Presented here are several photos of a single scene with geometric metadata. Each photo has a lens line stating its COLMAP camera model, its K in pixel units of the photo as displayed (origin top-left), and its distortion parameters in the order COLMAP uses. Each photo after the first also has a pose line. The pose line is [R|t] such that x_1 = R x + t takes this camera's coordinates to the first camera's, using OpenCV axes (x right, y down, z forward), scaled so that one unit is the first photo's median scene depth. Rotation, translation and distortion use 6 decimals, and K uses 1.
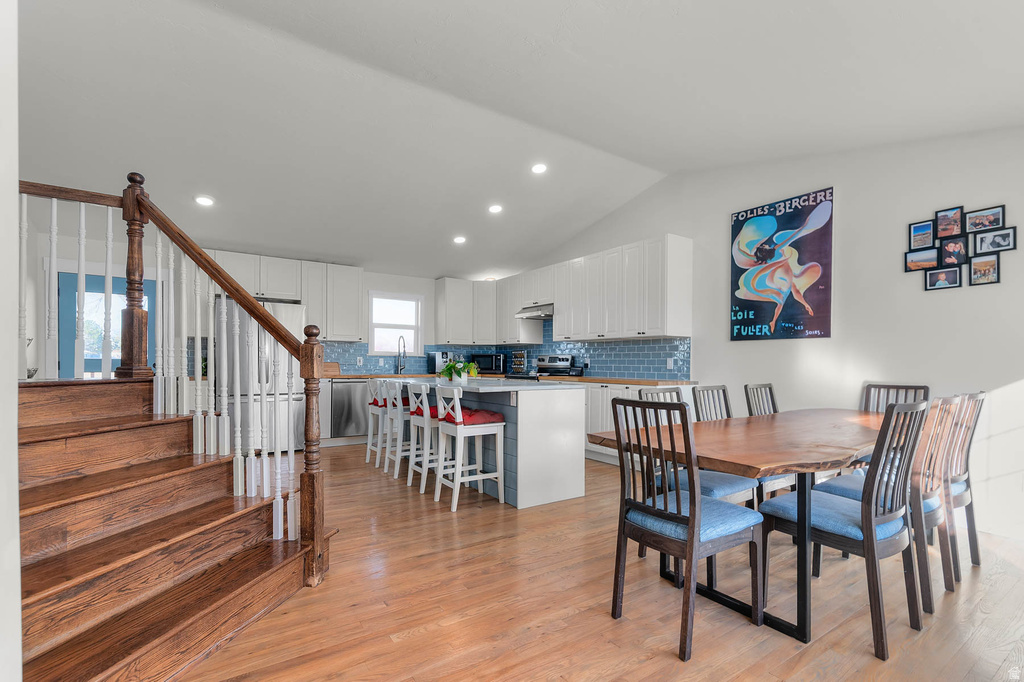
lens RADIAL K [[474.4, 0, 539.5], [0, 474.4, 366.1], [0, 0, 1]] dist [-0.004943, 0.000080]
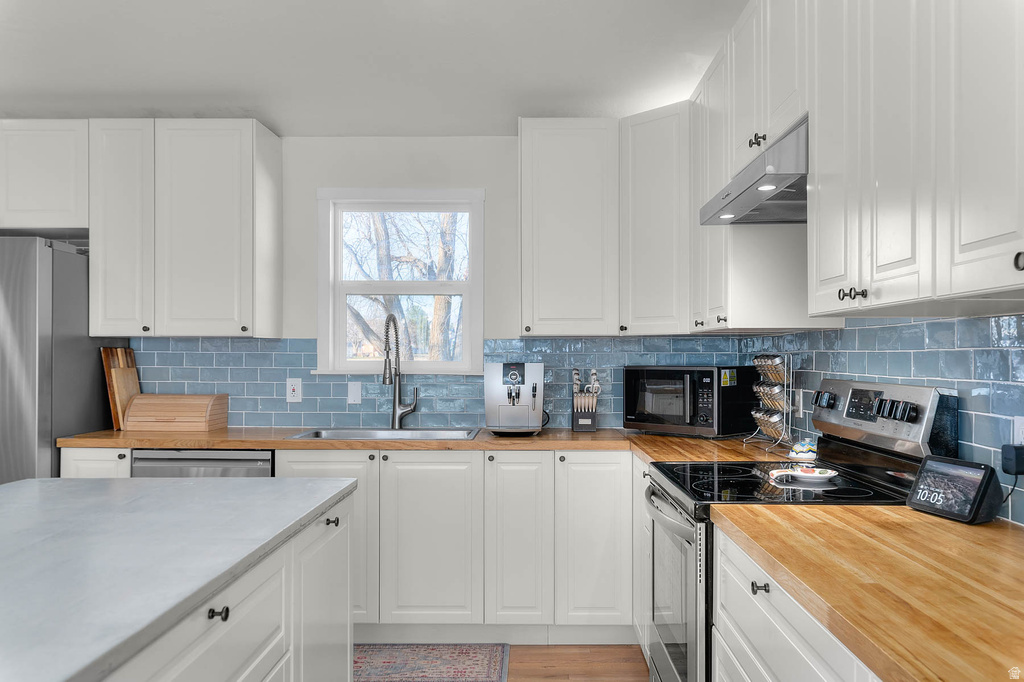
lens RADIAL K [[828.6, 0, 503.3], [0, 828.6, 359.6], [0, 0, 1]] dist [0.052332, 0.008774]
pose [[0.786765, 0.000090, -0.617253, 0.171360], [0.000730, 0.999999, 0.001076, -0.045232], [0.617253, -0.001297, 0.786764, 0.805039]]
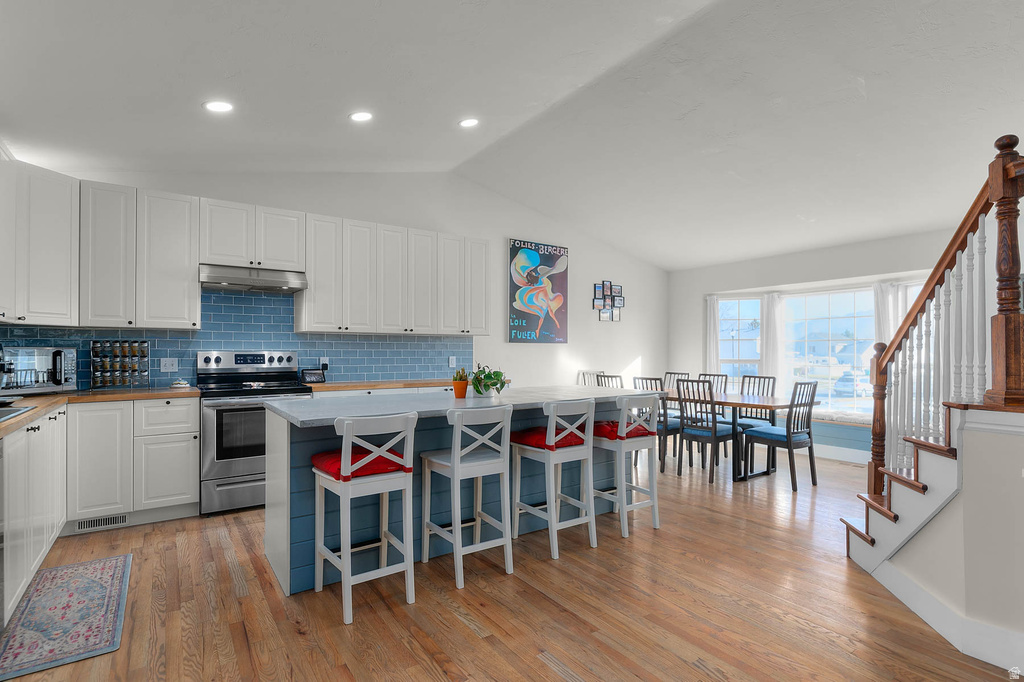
lens RADIAL K [[508.9, 0, 520.0], [0, 508.9, 349.5], [0, 0, 1]] dist [-0.001390, -0.000140]
pose [[0.016193, 0.005038, 0.999856, -0.806601], [0.010463, 0.999932, -0.005208, -0.024752], [-0.999814, 0.010546, 0.016139, 0.849966]]
